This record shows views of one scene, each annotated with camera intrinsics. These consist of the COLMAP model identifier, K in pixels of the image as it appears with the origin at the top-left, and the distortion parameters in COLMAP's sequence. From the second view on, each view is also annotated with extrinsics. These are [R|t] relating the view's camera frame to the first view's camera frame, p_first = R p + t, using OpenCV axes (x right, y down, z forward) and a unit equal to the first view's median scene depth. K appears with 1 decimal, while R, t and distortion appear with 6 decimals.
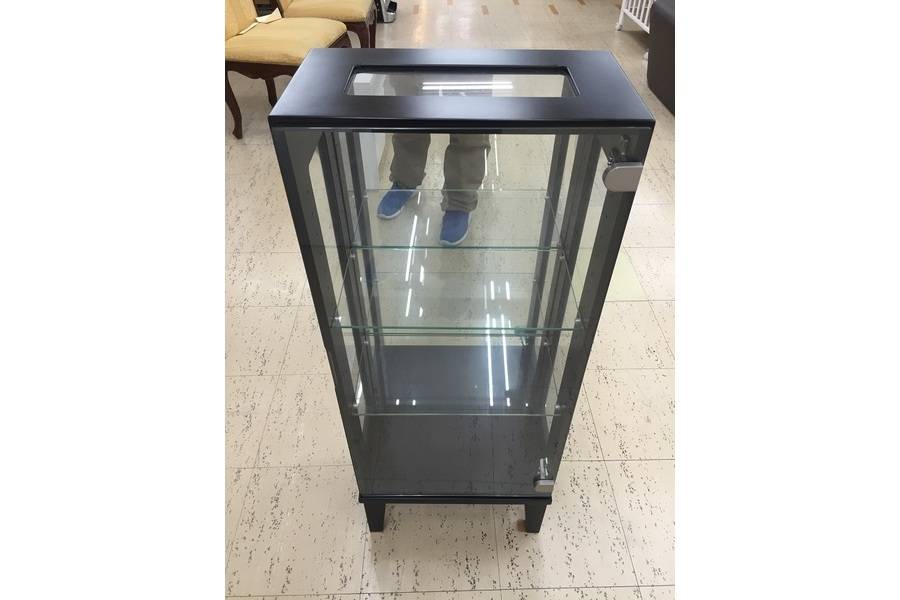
lens RADIAL K [[512.1, 0, 450.3], [0, 512.1, 302.3], [0, 0, 1]] dist [-0.000744, -0.000763]
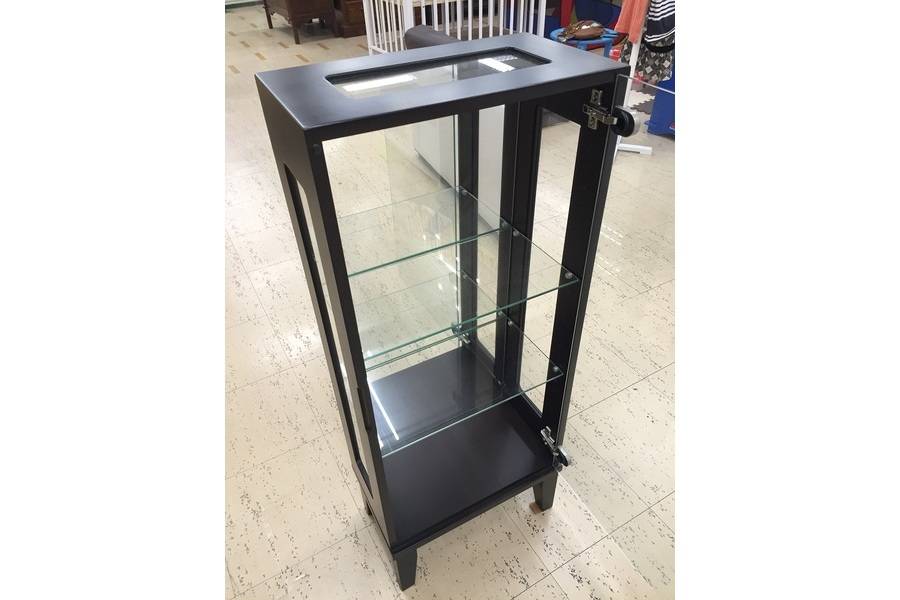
lens RADIAL K [[512.1, 0, 446.6], [0, 512.1, 298.5], [0, 0, 1]] dist [-0.000744, -0.000763]
pose [[0.880940, -0.324739, 0.344222, -0.227848], [0.353561, 0.935138, -0.022631, 0.011656], [-0.314546, 0.141640, 0.938616, 0.050368]]
